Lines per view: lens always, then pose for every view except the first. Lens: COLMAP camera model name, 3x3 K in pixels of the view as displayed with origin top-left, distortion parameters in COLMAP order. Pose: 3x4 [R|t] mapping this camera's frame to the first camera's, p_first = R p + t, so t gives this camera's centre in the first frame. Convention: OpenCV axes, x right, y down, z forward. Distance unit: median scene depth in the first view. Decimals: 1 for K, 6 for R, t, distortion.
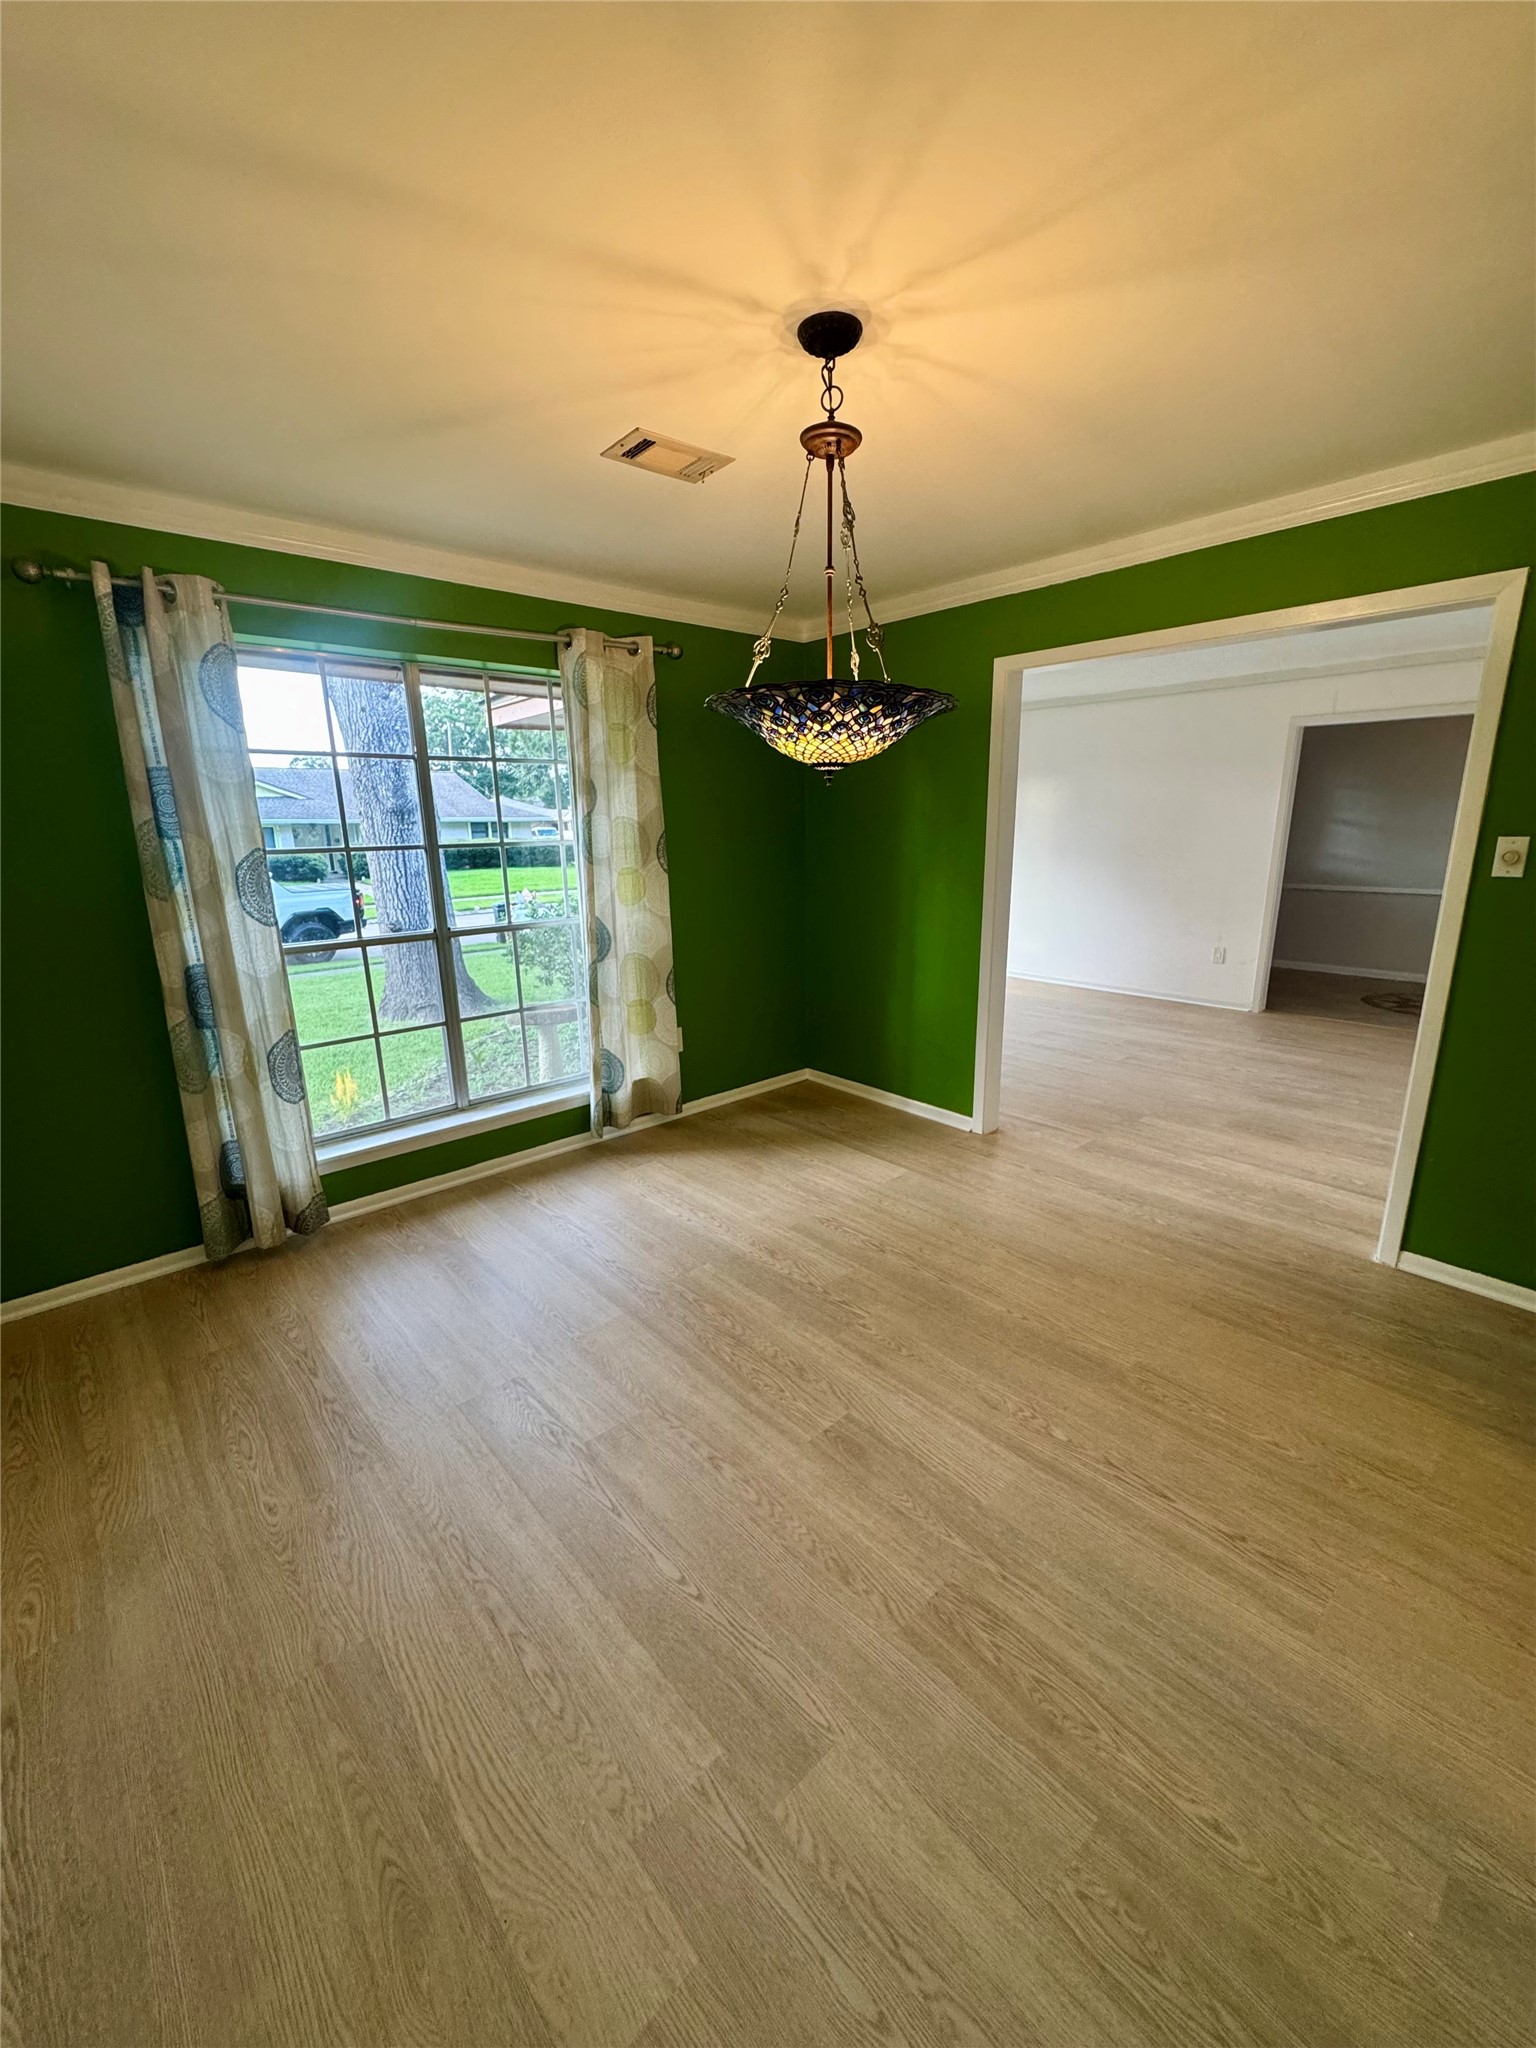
lens RADIAL K [[818.8, 0, 770.5], [0, 818.8, 1038.9], [0, 0, 1]] dist [-0.000614, -0.000209]
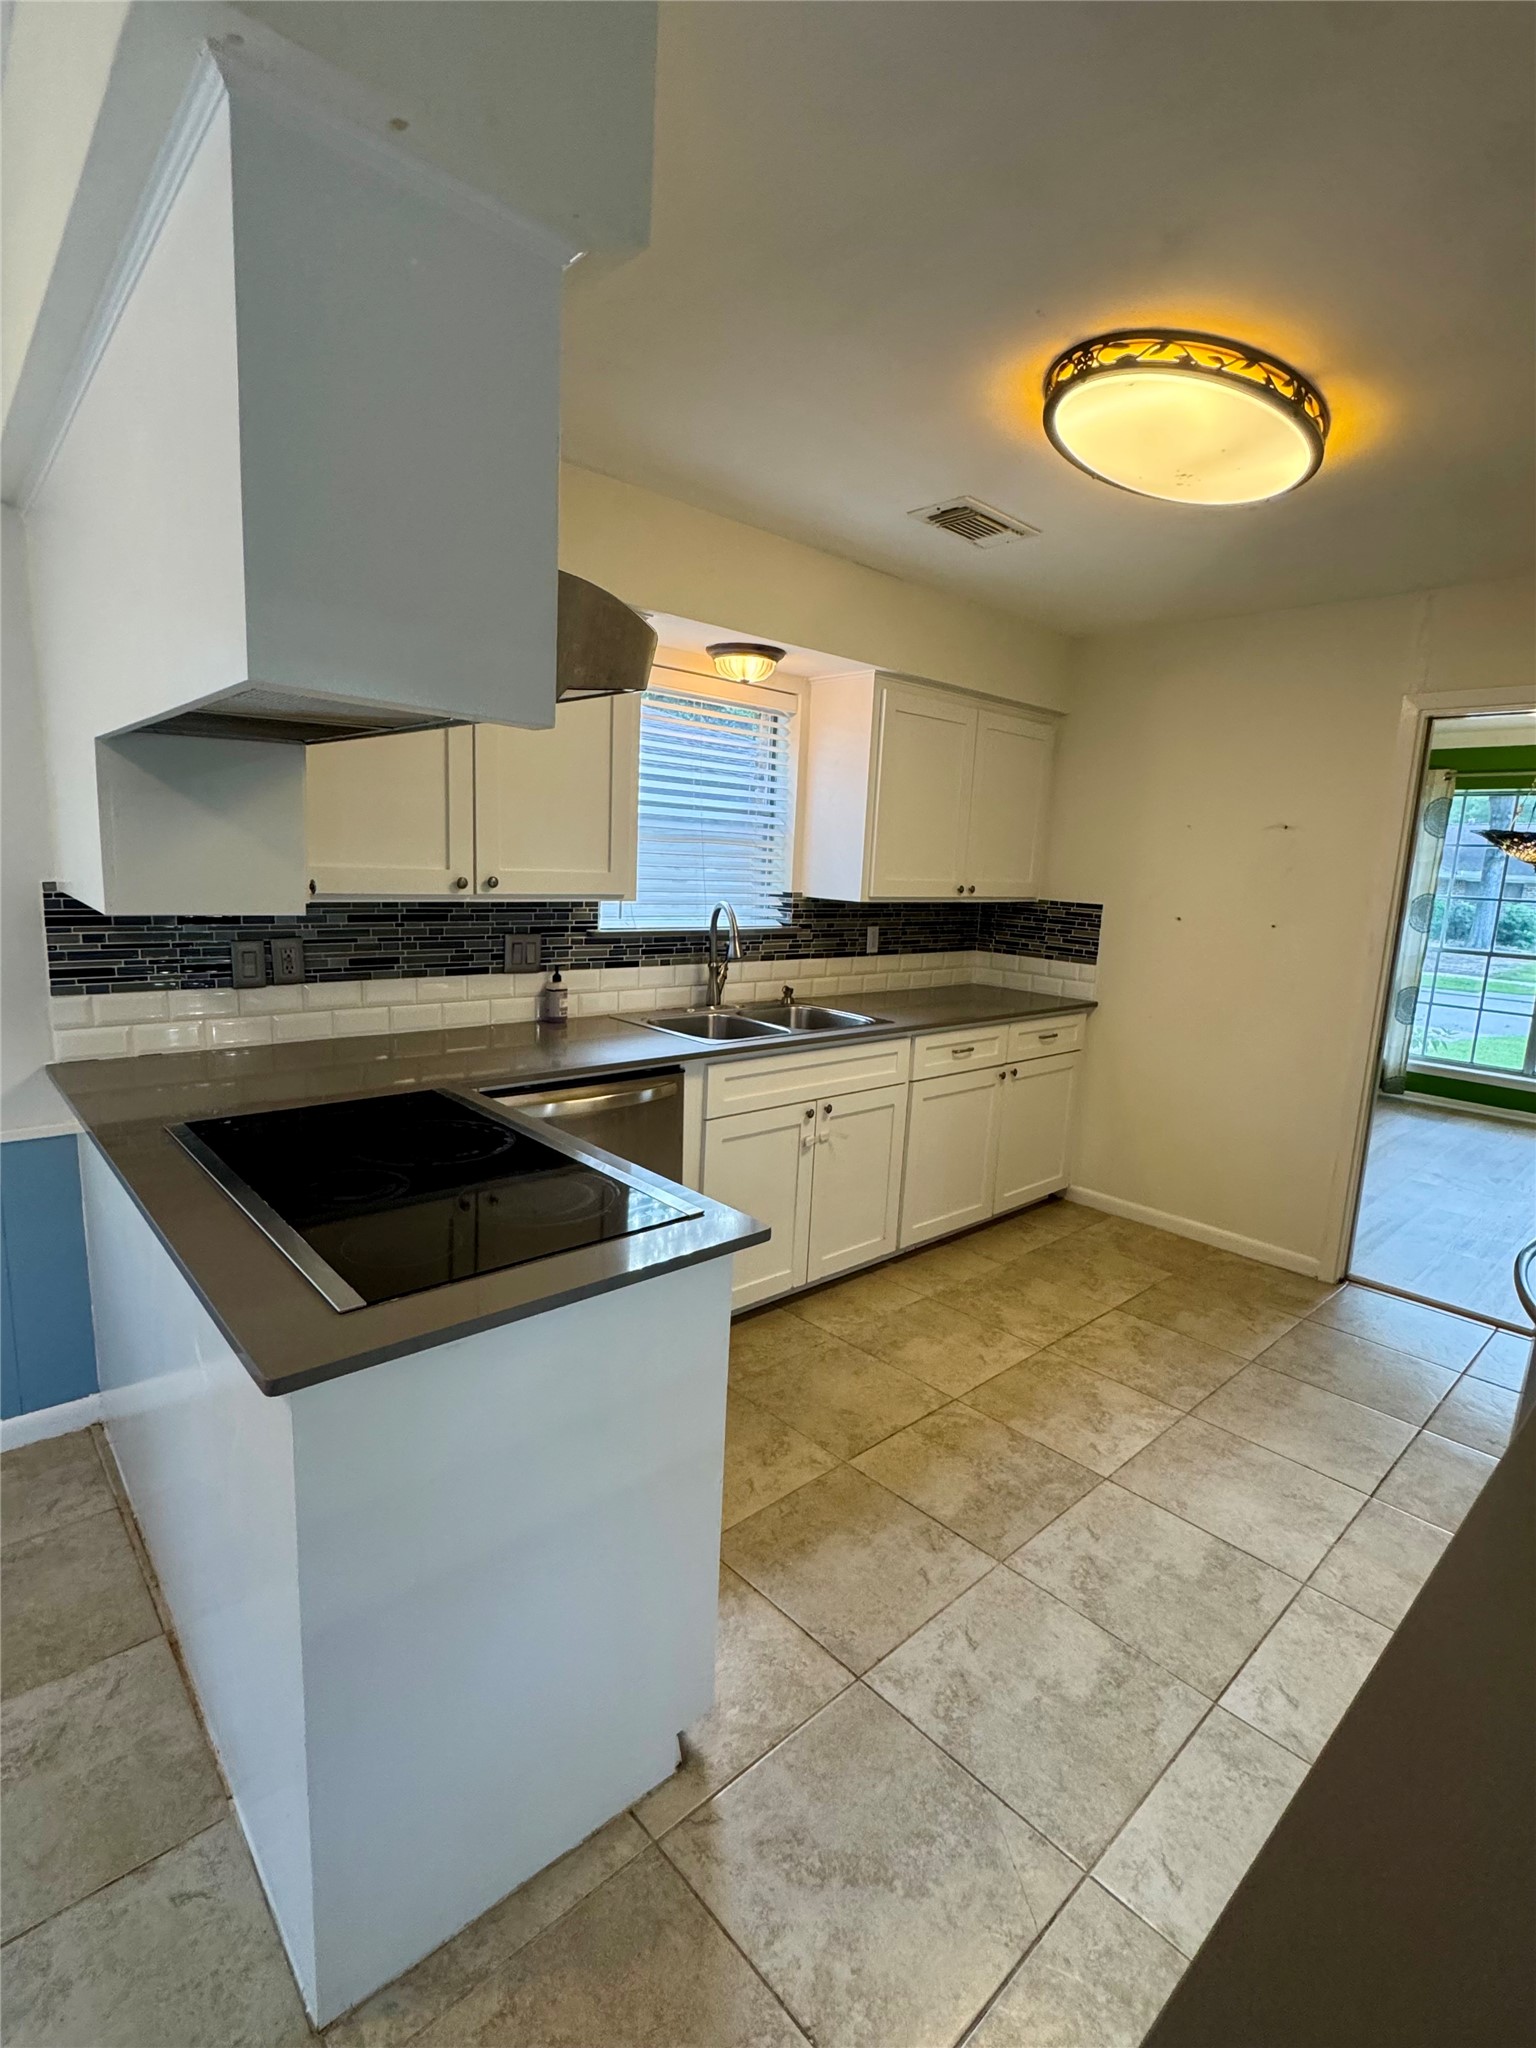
lens RADIAL K [[962.9, 0, 771.8], [0, 962.9, 1021.8], [0, 0, 1]] dist [-0.004606, 0.000074]
pose [[0.002804, 0.179757, -0.983707, 2.110168], [-0.302984, 0.937625, 0.170472, 0.180180], [0.952992, 0.297569, 0.057093, -0.695808]]
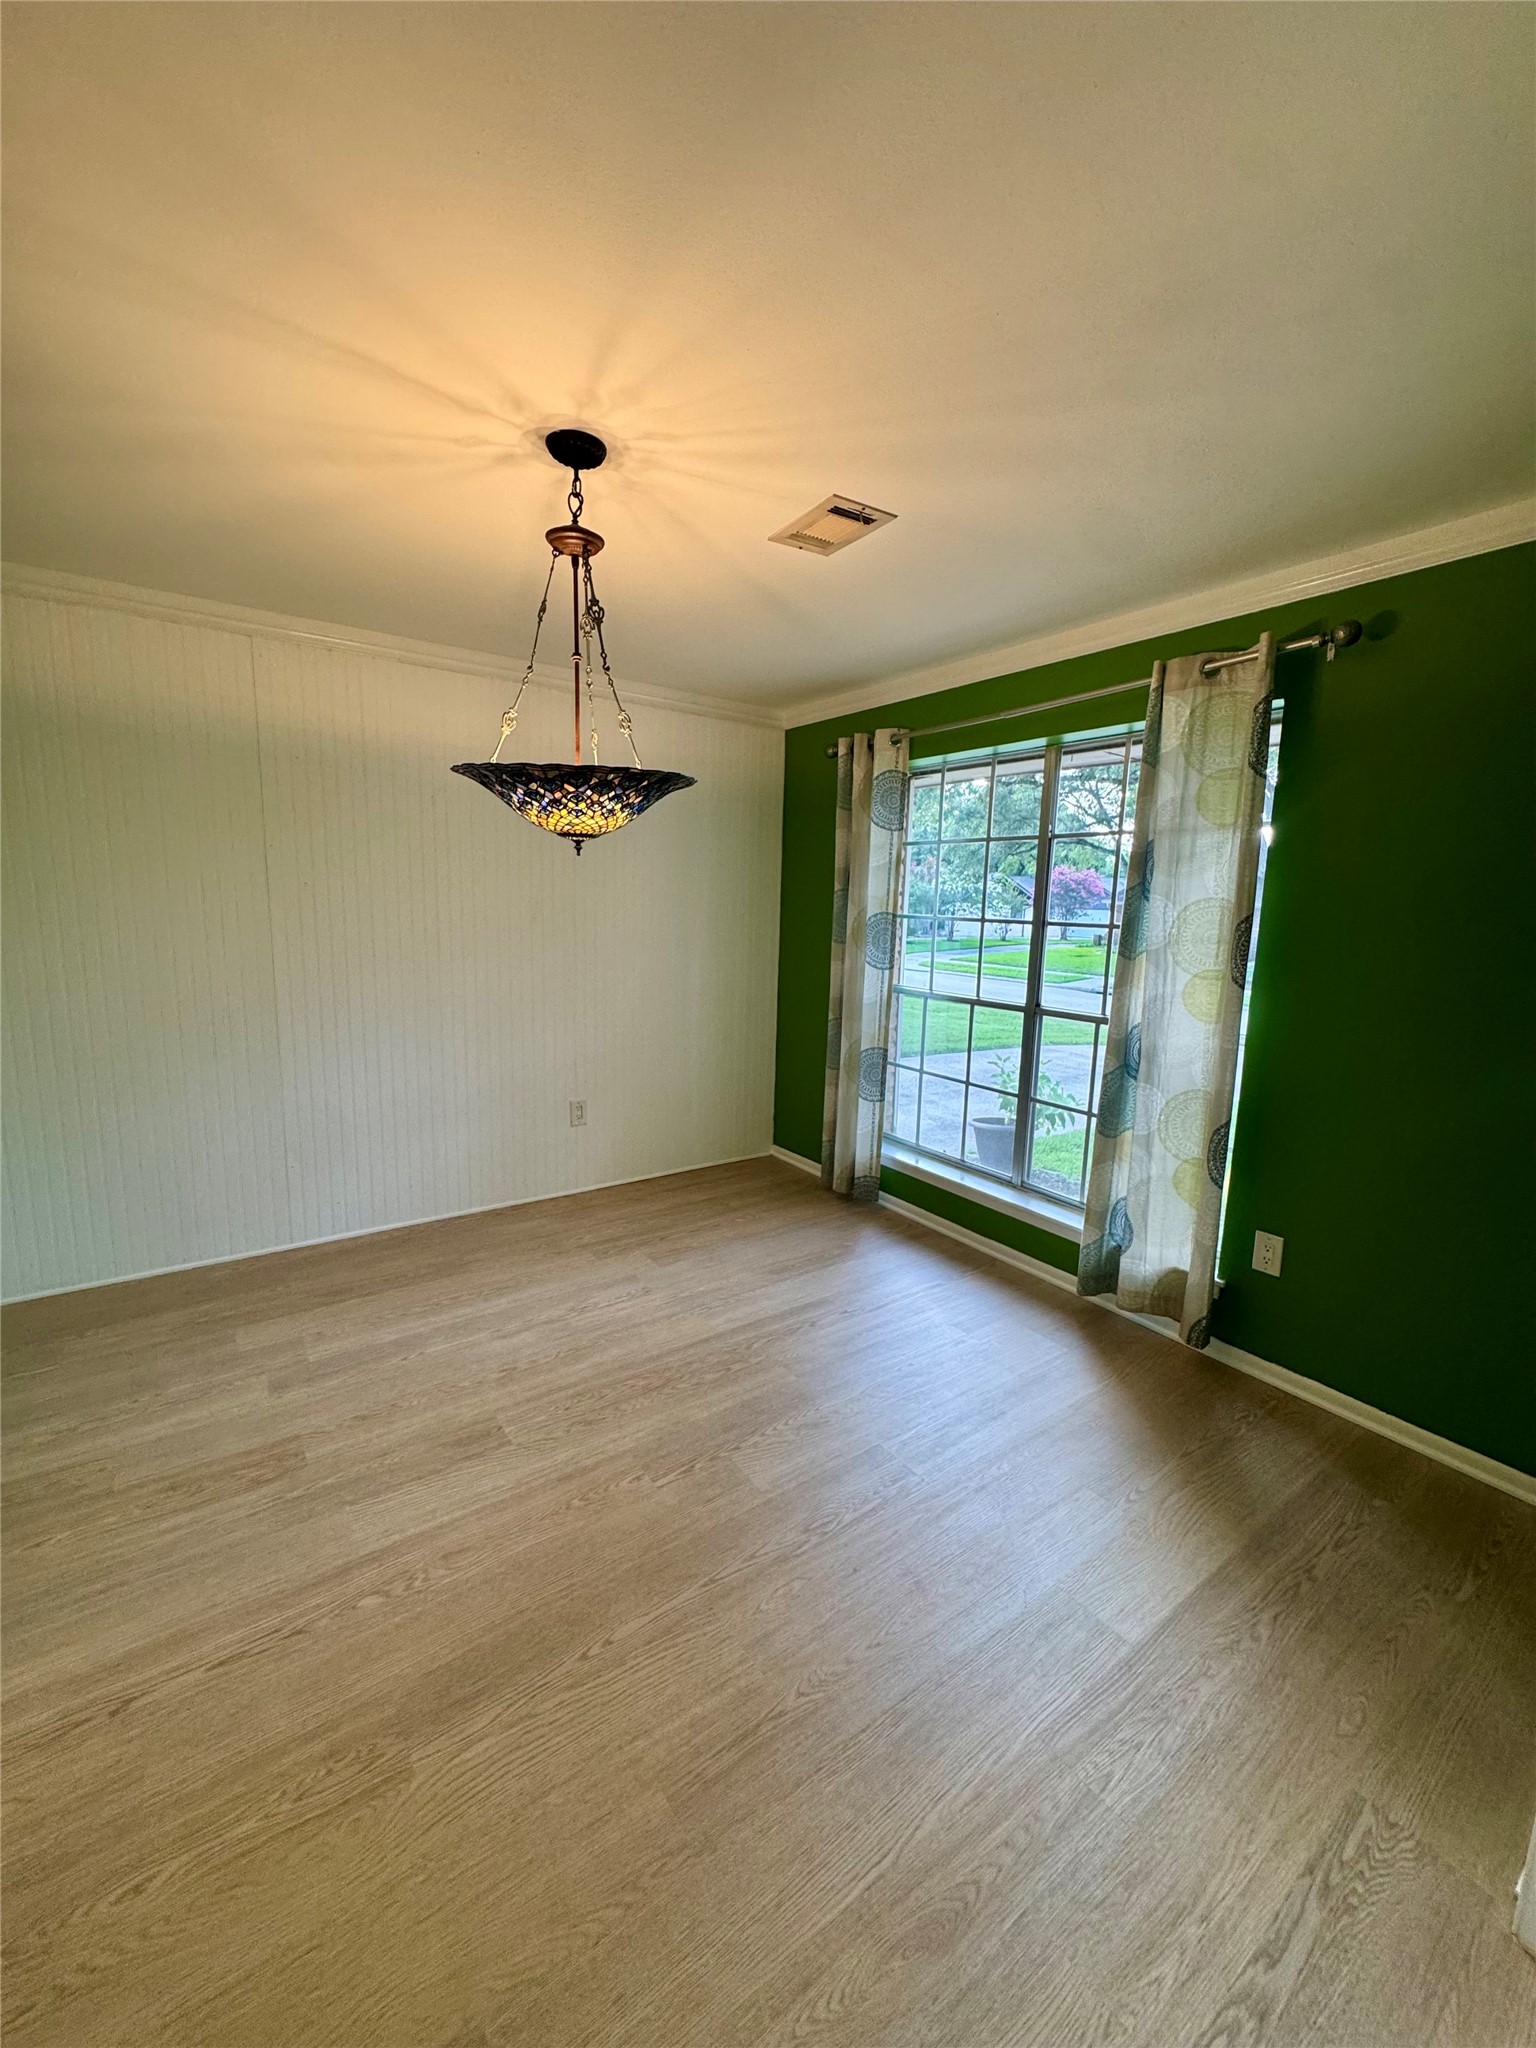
lens RADIAL K [[818.8, 0, 770.5], [0, 818.8, 1038.9], [0, 0, 1]] dist [-0.000614, -0.000209]
pose [[-0.118717, 0.178891, -0.976680, 0.938145], [-0.278681, 0.938097, 0.205698, -0.319803], [0.953018, 0.296602, -0.061515, 1.167898]]
